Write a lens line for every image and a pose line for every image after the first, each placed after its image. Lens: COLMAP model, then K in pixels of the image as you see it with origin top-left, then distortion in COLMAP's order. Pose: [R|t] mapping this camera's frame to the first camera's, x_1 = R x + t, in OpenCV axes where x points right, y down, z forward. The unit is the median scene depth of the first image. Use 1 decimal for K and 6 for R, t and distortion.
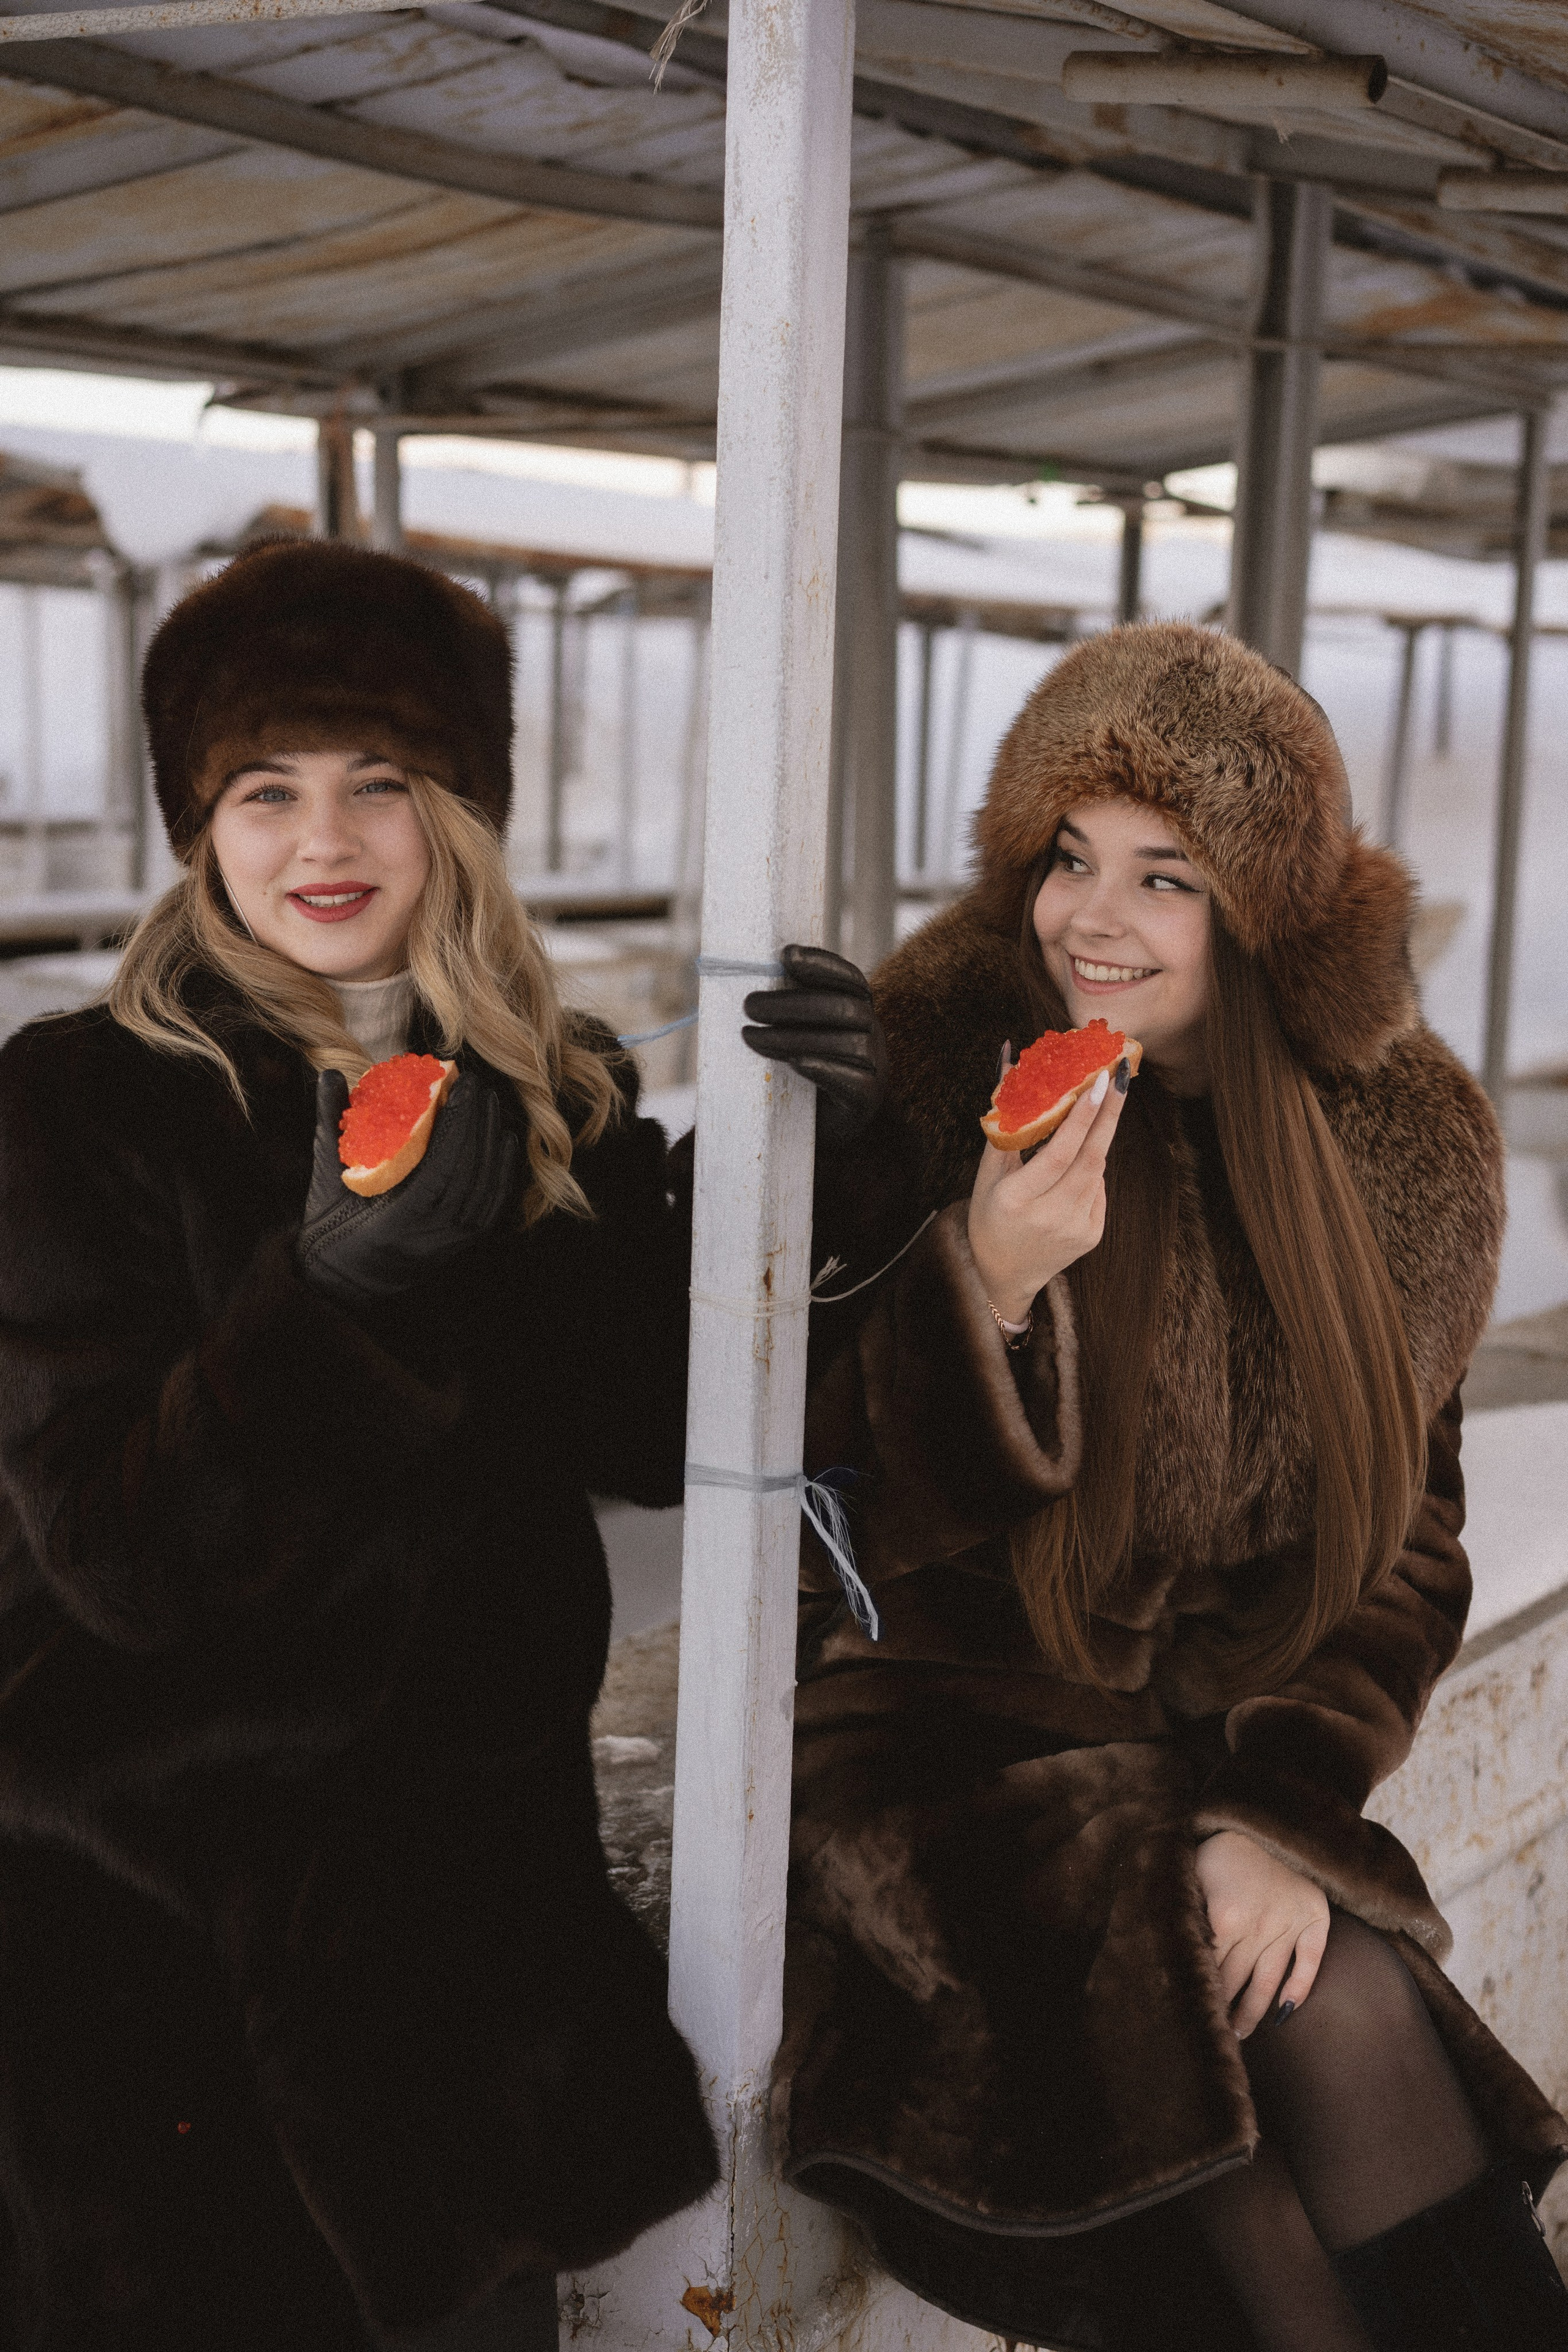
lens RADIAL K [[3682.1, 0, 786.2], [0, 3682.1, 1205.7], [0, 0, 1]] dist [0.128628, -0.795183]
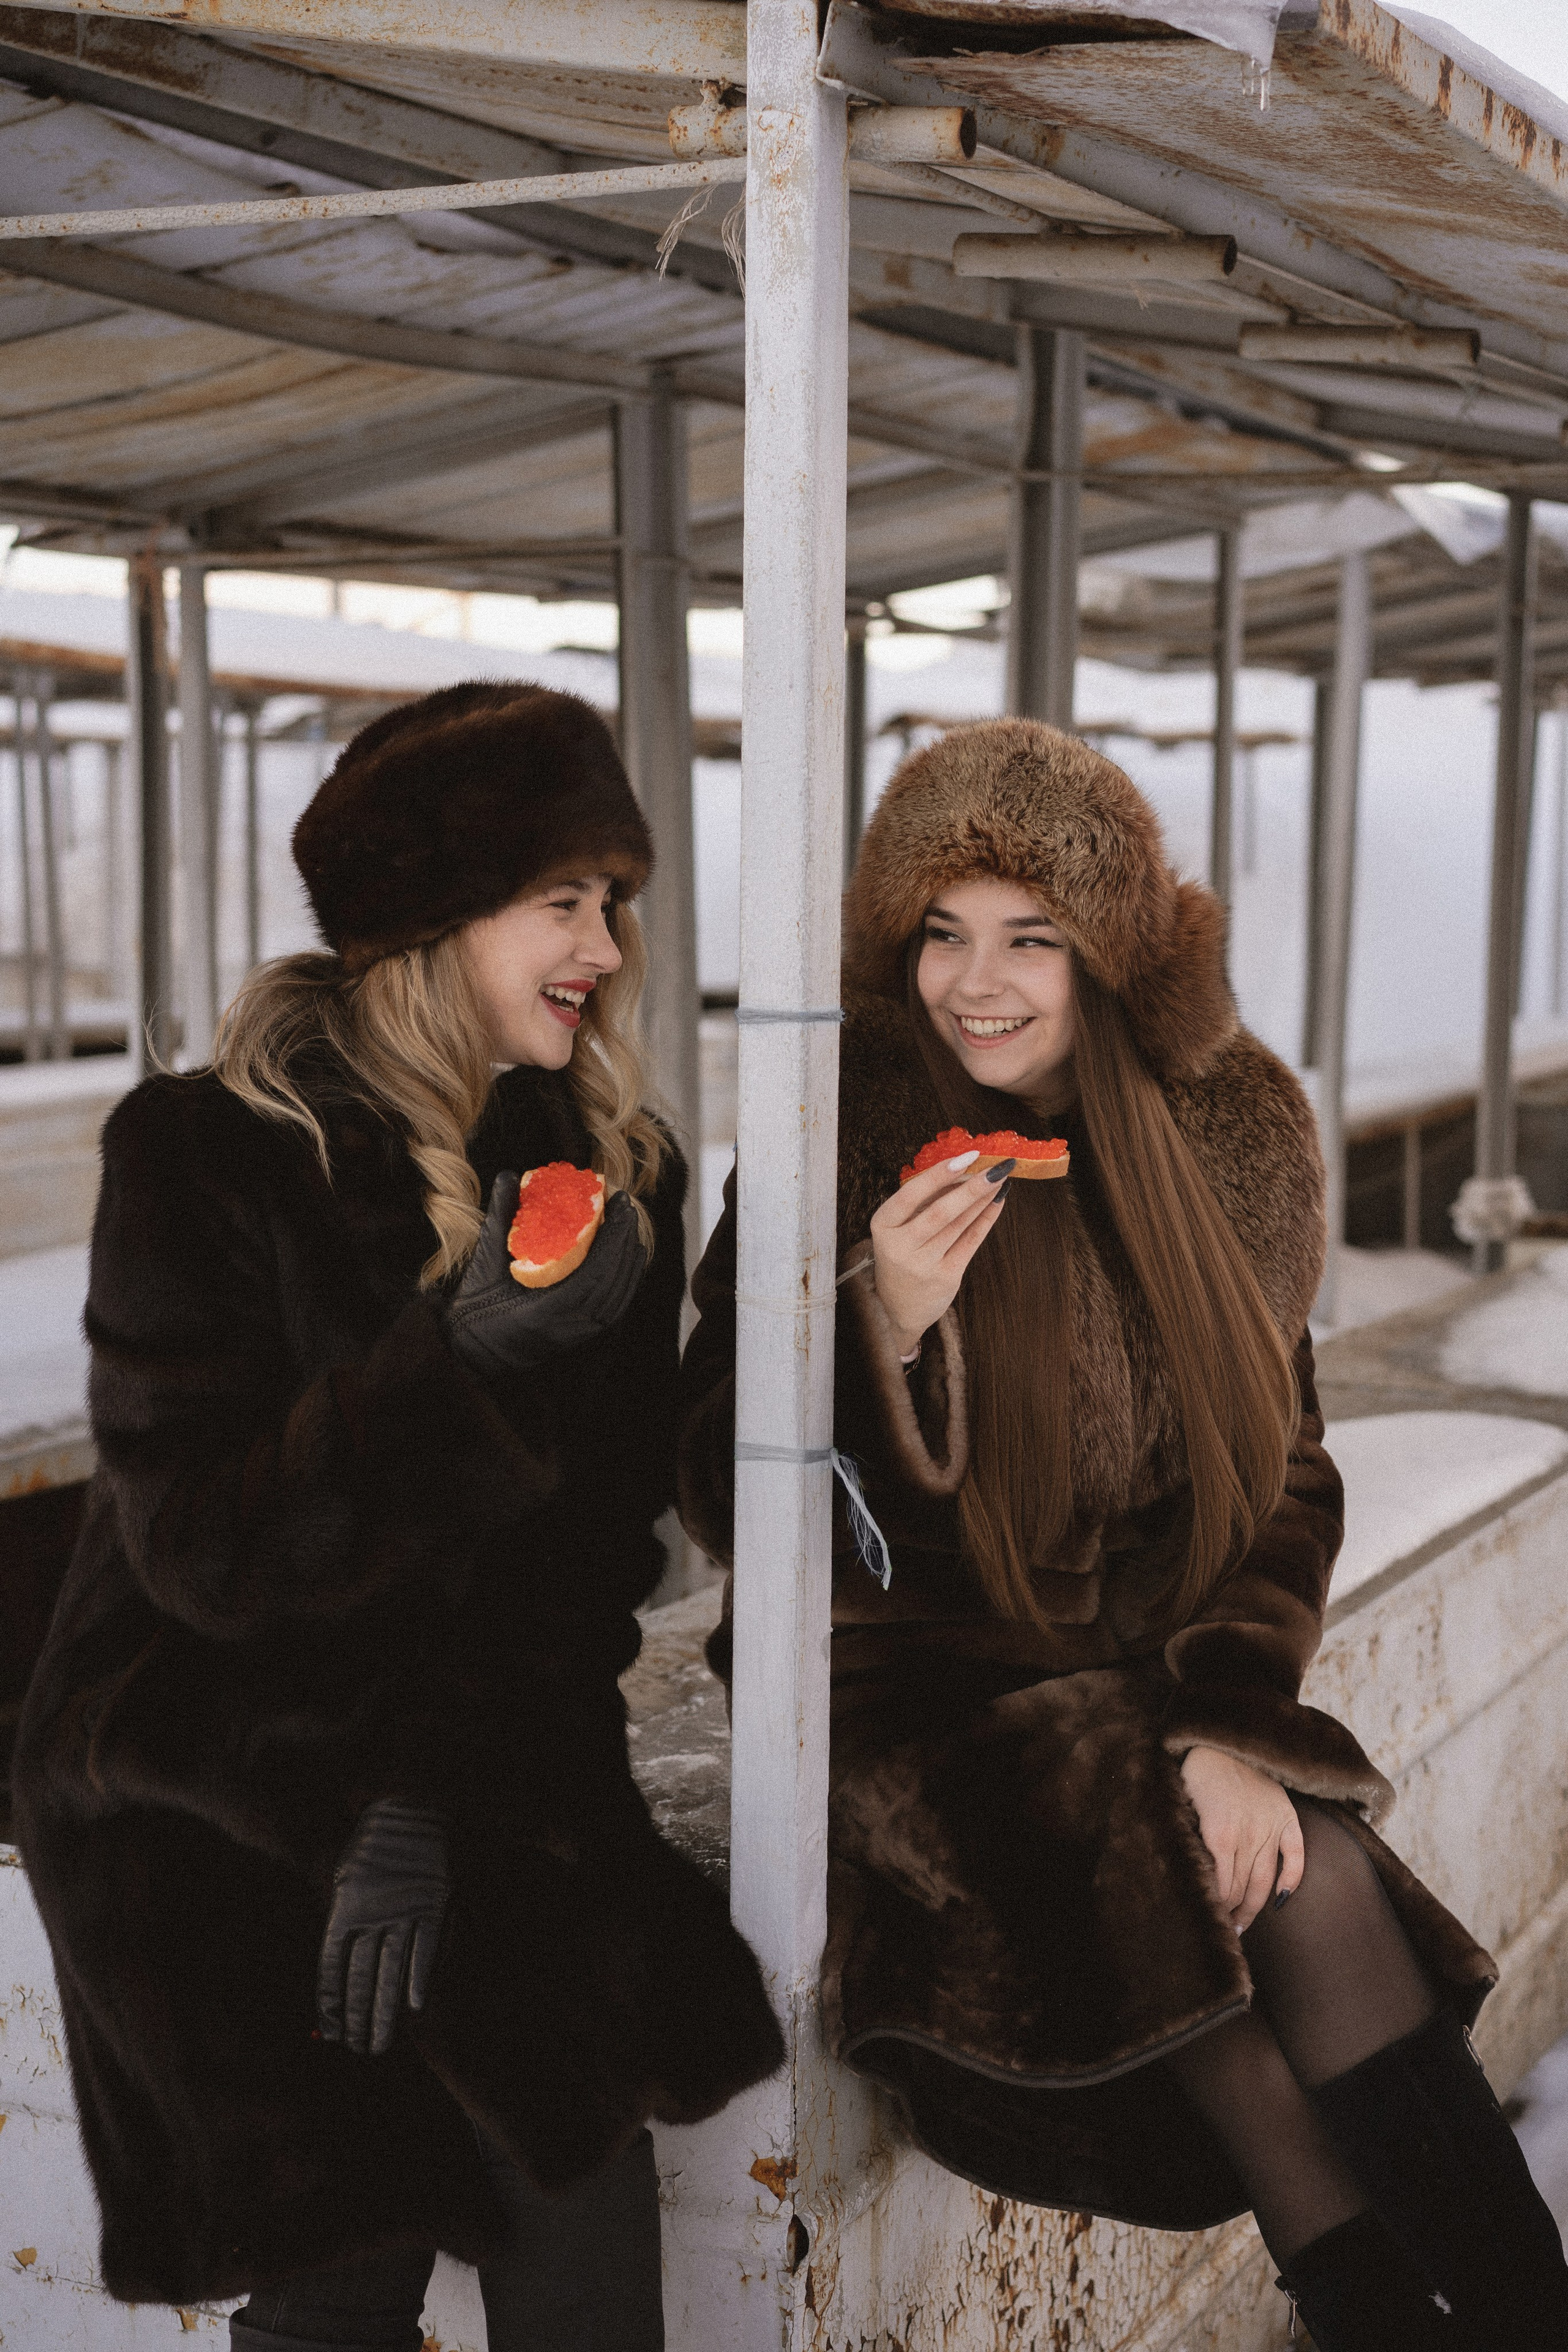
lens RADIAL K [[3641.3, 0, 784.0], [0, 3641.3, 1176.0], [0, 0, 1]] dist [0.113841, -0.684245]
pose [[0.995079, -0.032956, 0.093445, -0.076781], [0.036492, 0.998671, -0.036384, 0.018445], [-0.092122, 0.039615, 0.994959, -0.100247]]
